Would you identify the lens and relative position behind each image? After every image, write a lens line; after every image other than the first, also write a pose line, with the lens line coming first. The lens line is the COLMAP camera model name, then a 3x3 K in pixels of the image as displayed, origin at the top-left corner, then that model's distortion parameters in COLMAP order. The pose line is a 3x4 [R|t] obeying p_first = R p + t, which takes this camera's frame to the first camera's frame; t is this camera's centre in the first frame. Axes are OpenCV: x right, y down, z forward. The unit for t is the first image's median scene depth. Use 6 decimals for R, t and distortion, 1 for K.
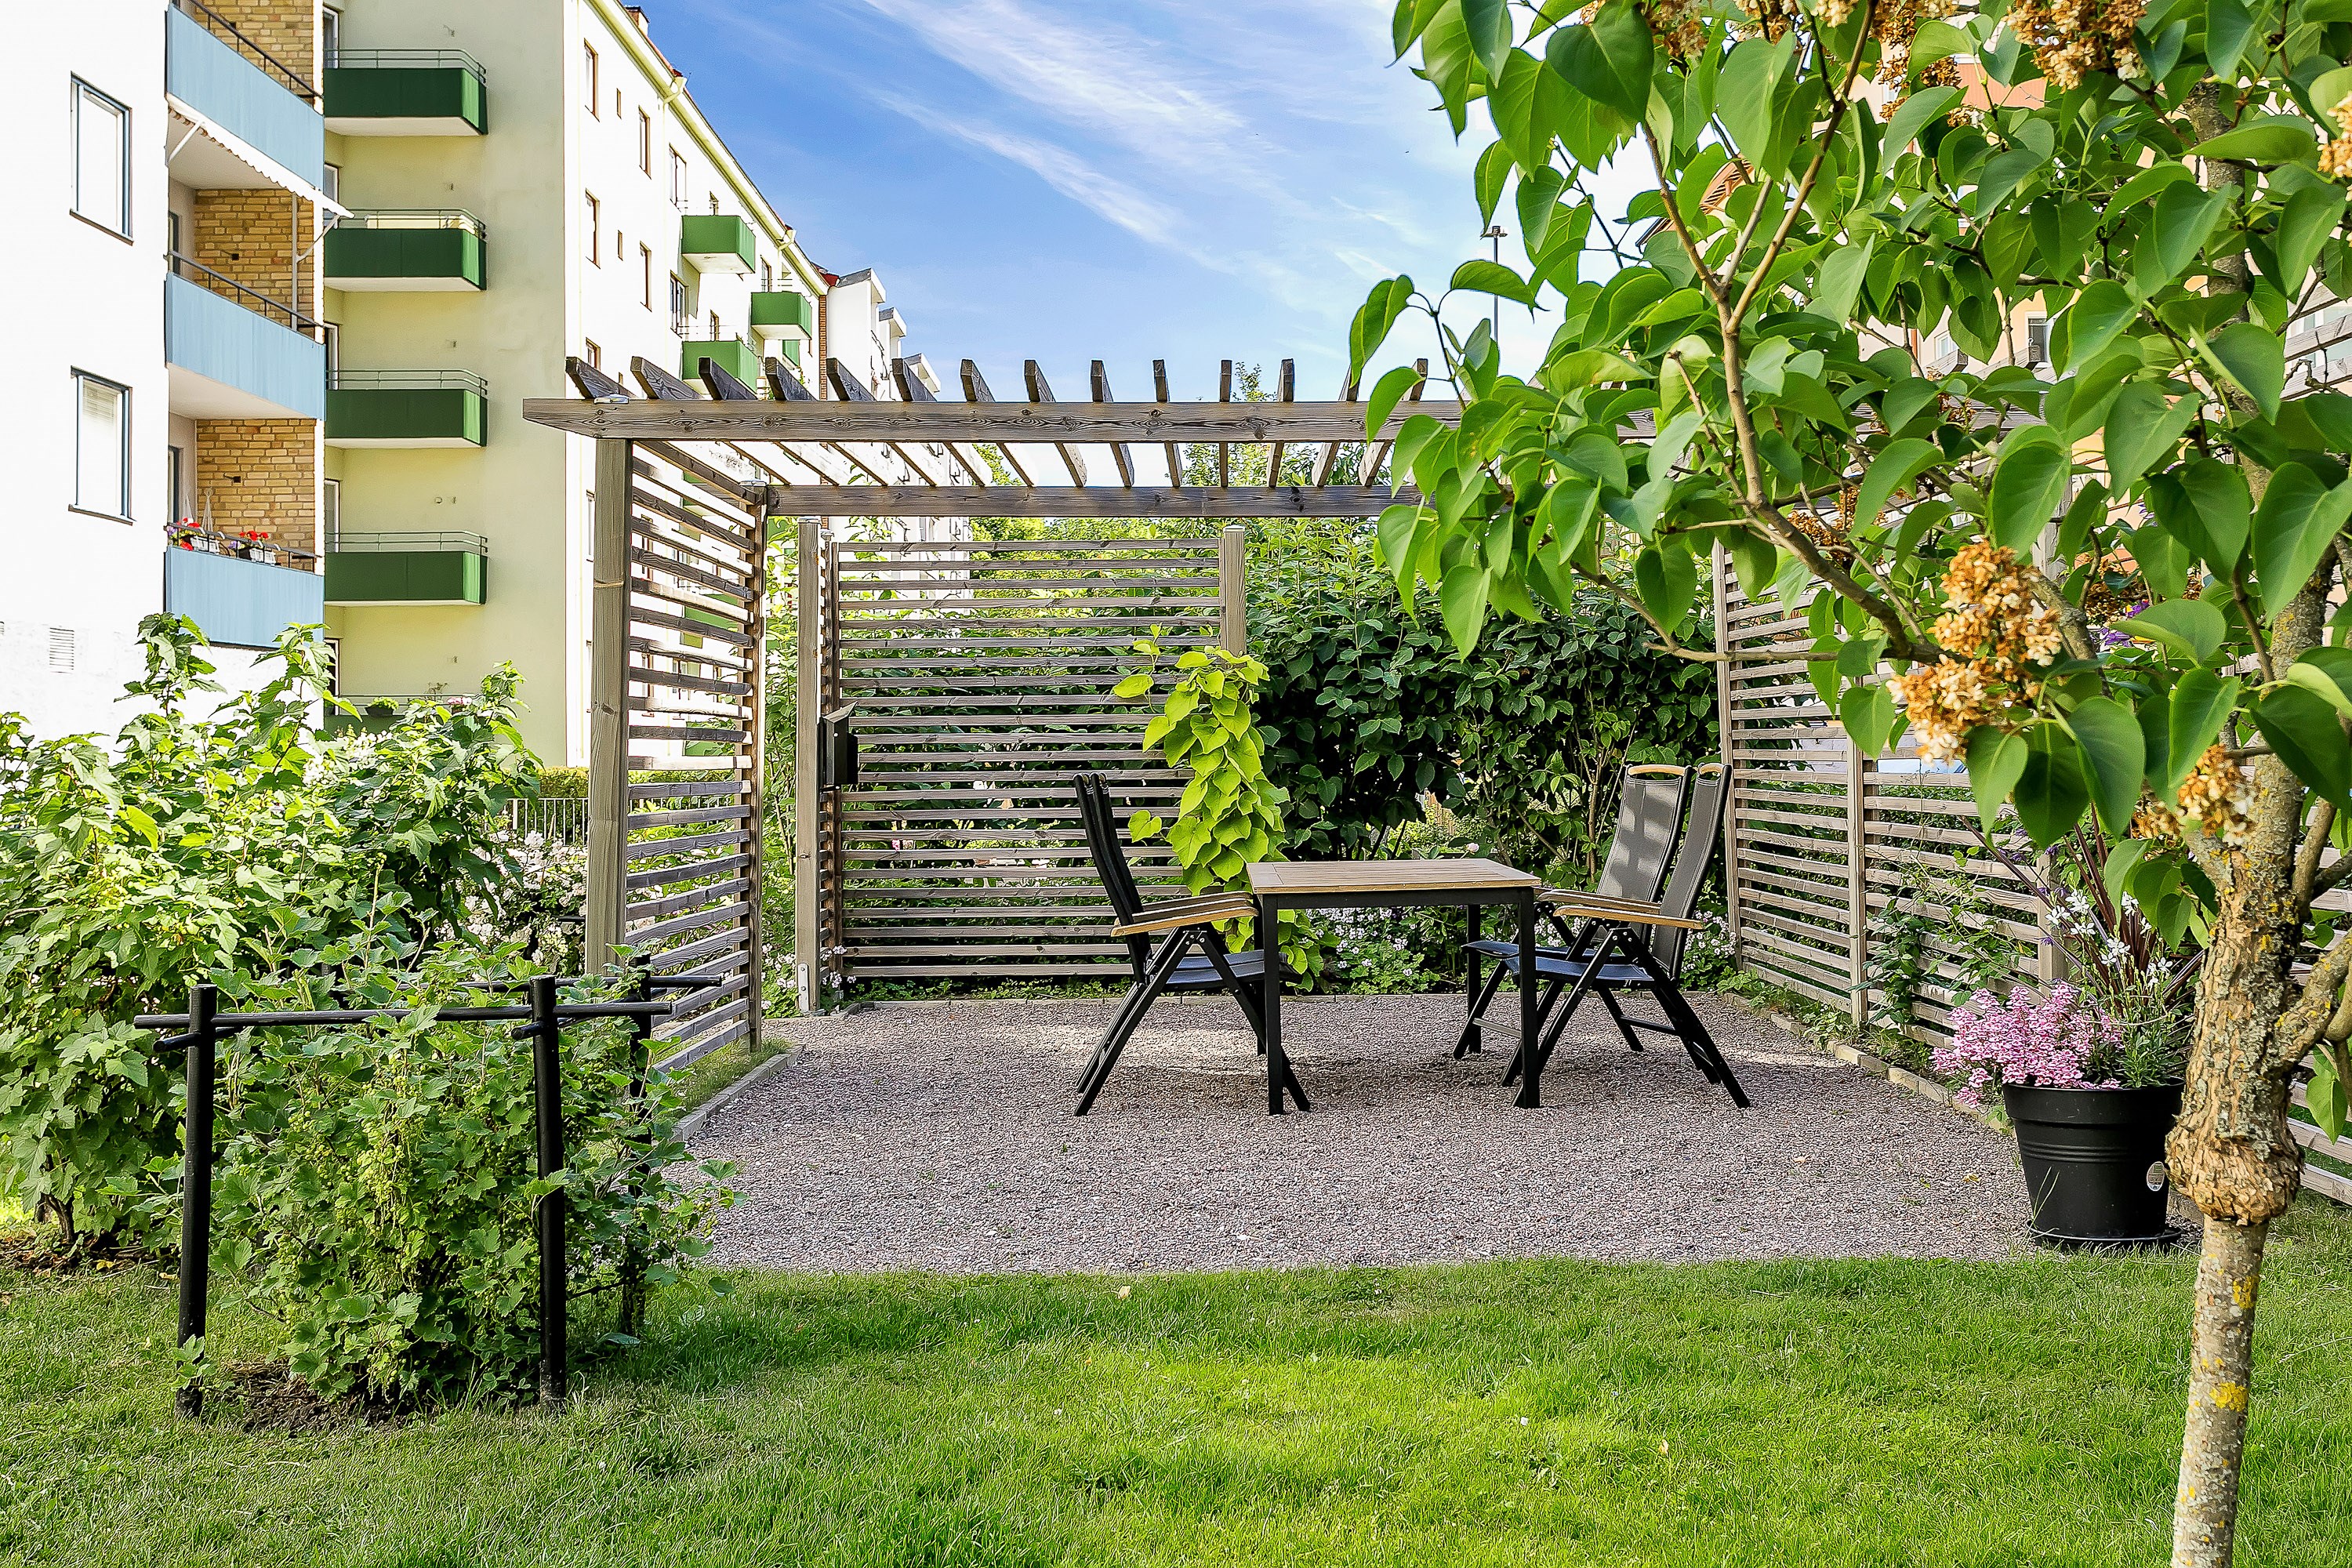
lens RADIAL K [[2618.7, 0, 1183.0], [0, 2618.7, 780.1], [0, 0, 1]] dist [-0.118644, 0.000000]
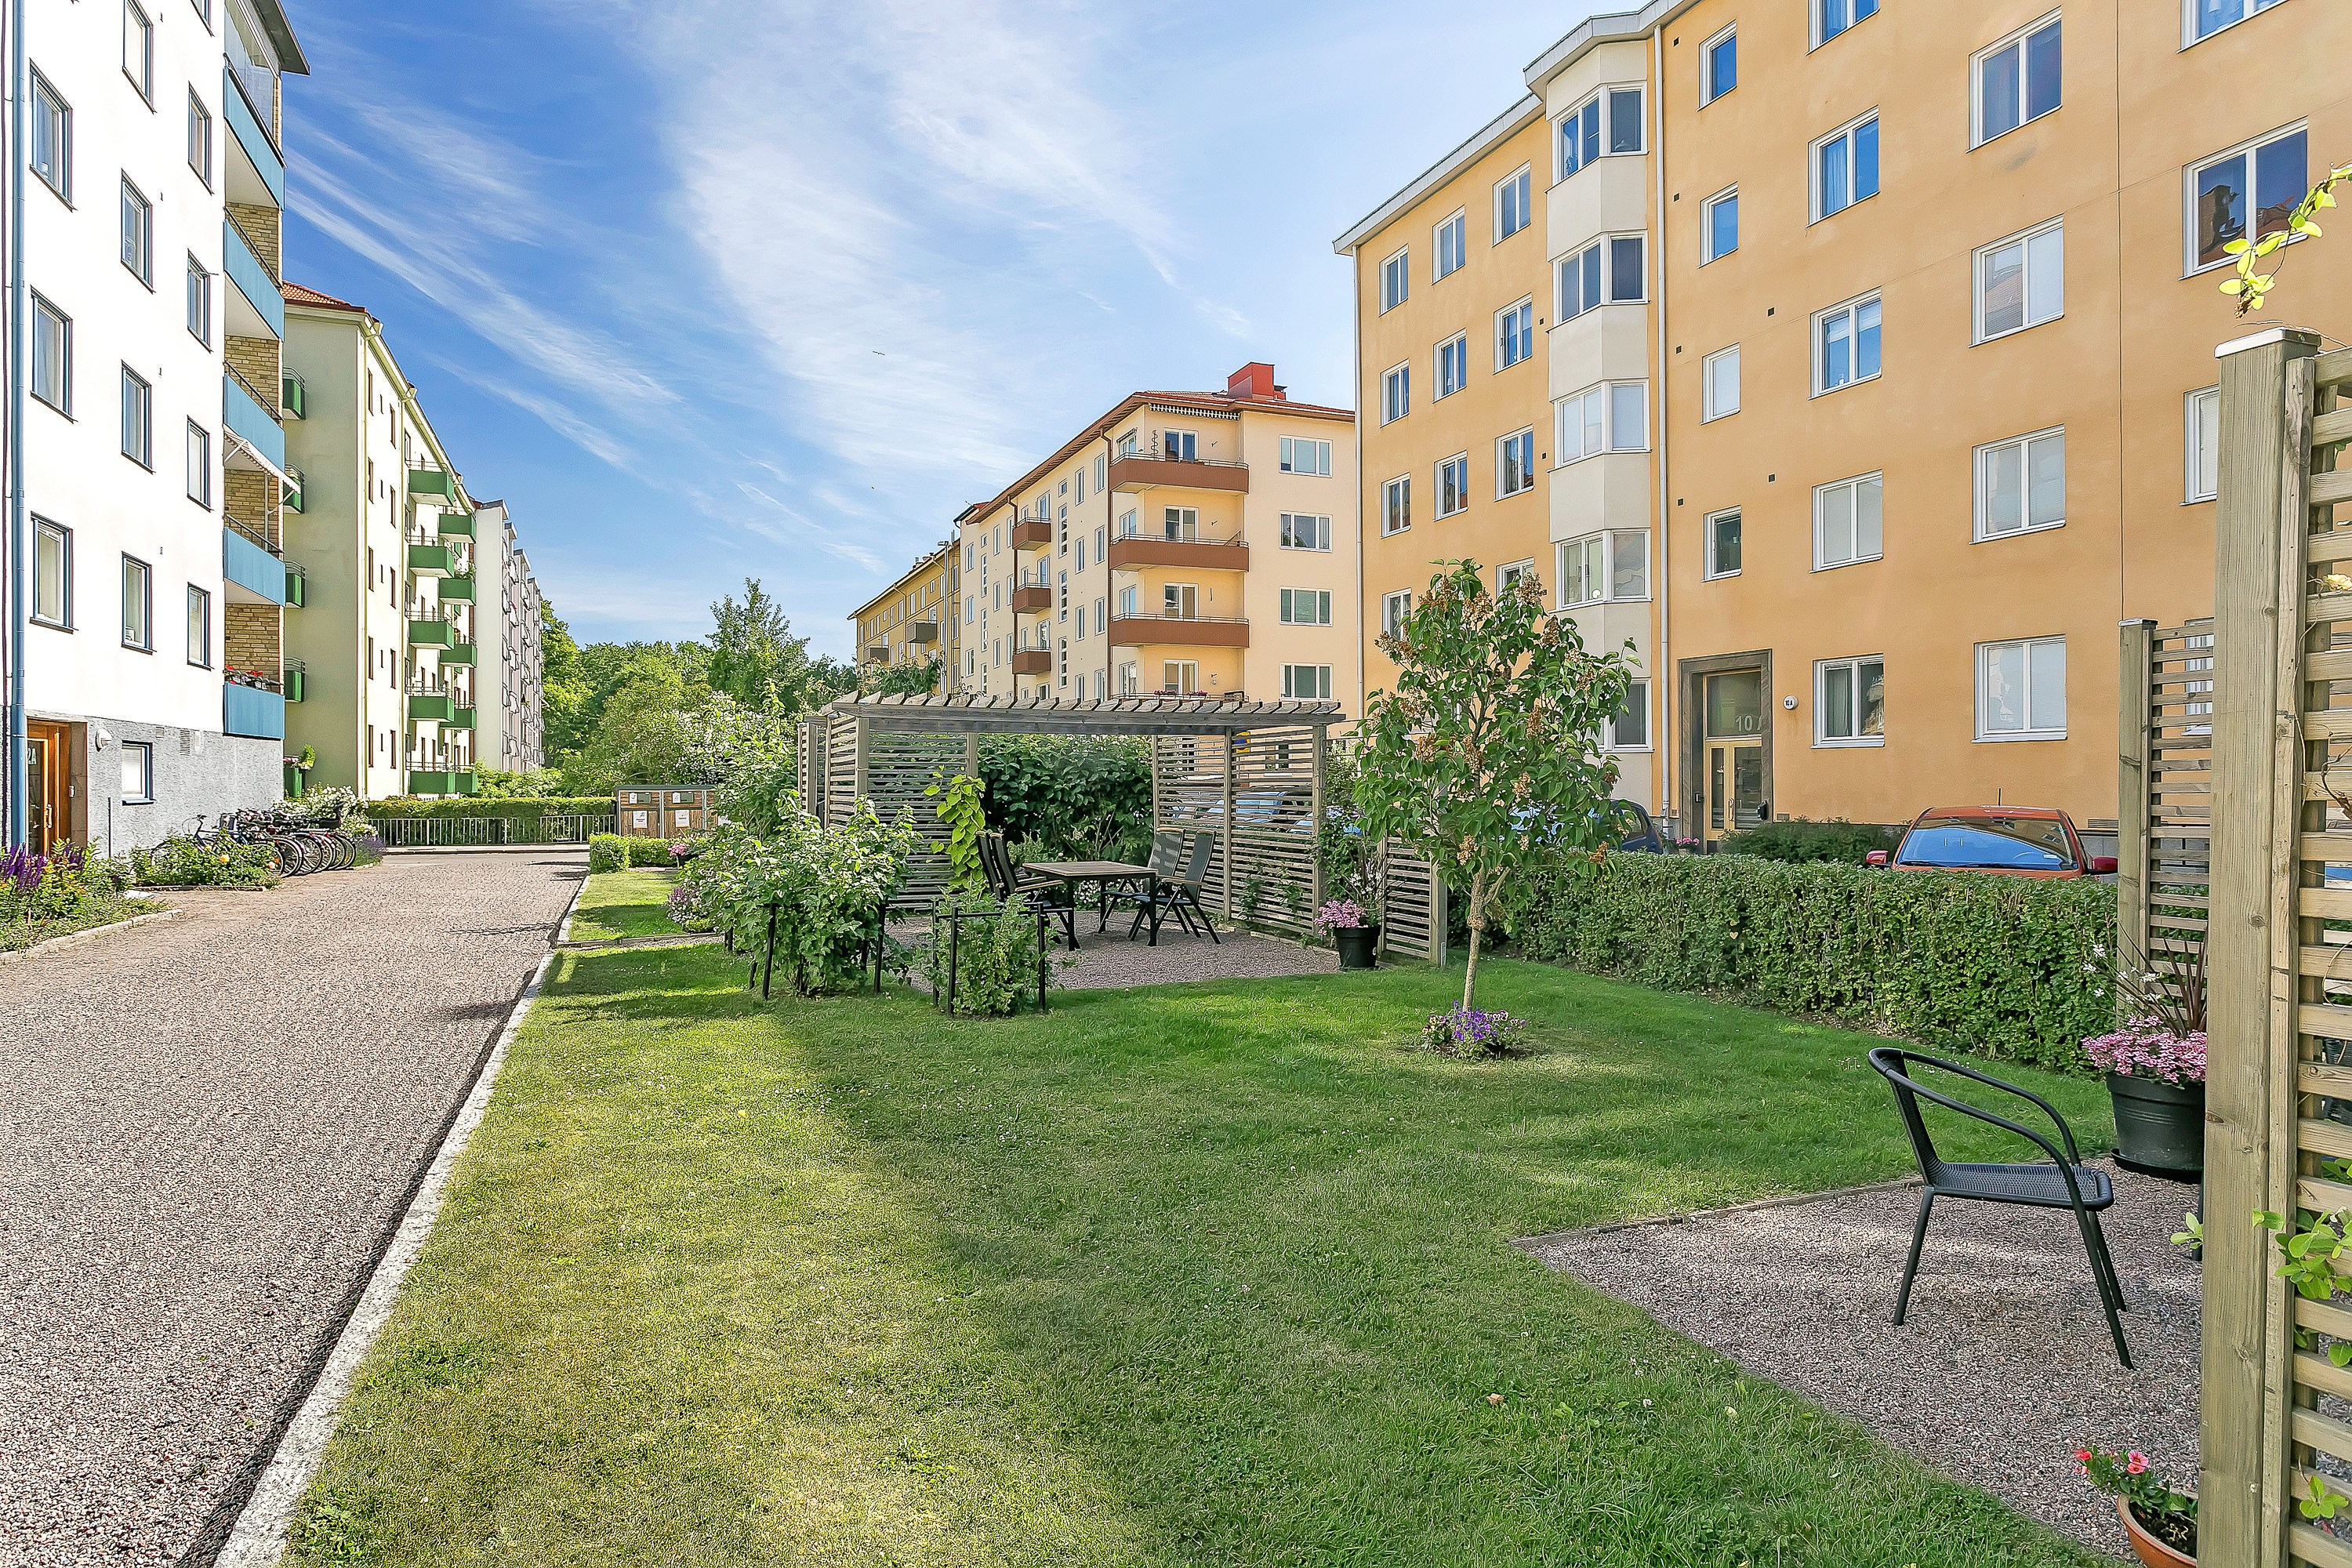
lens RADIAL K [[1535.7, 0, 1171.5], [0, 1535.7, 796.2], [0, 0, 1]] dist [0.000405, -0.000287]
pose [[0.944187, 0.010219, 0.329252, -0.118276], [-0.007761, 0.999931, -0.008776, -0.008206], [-0.329319, 0.005731, 0.944201, -0.185428]]
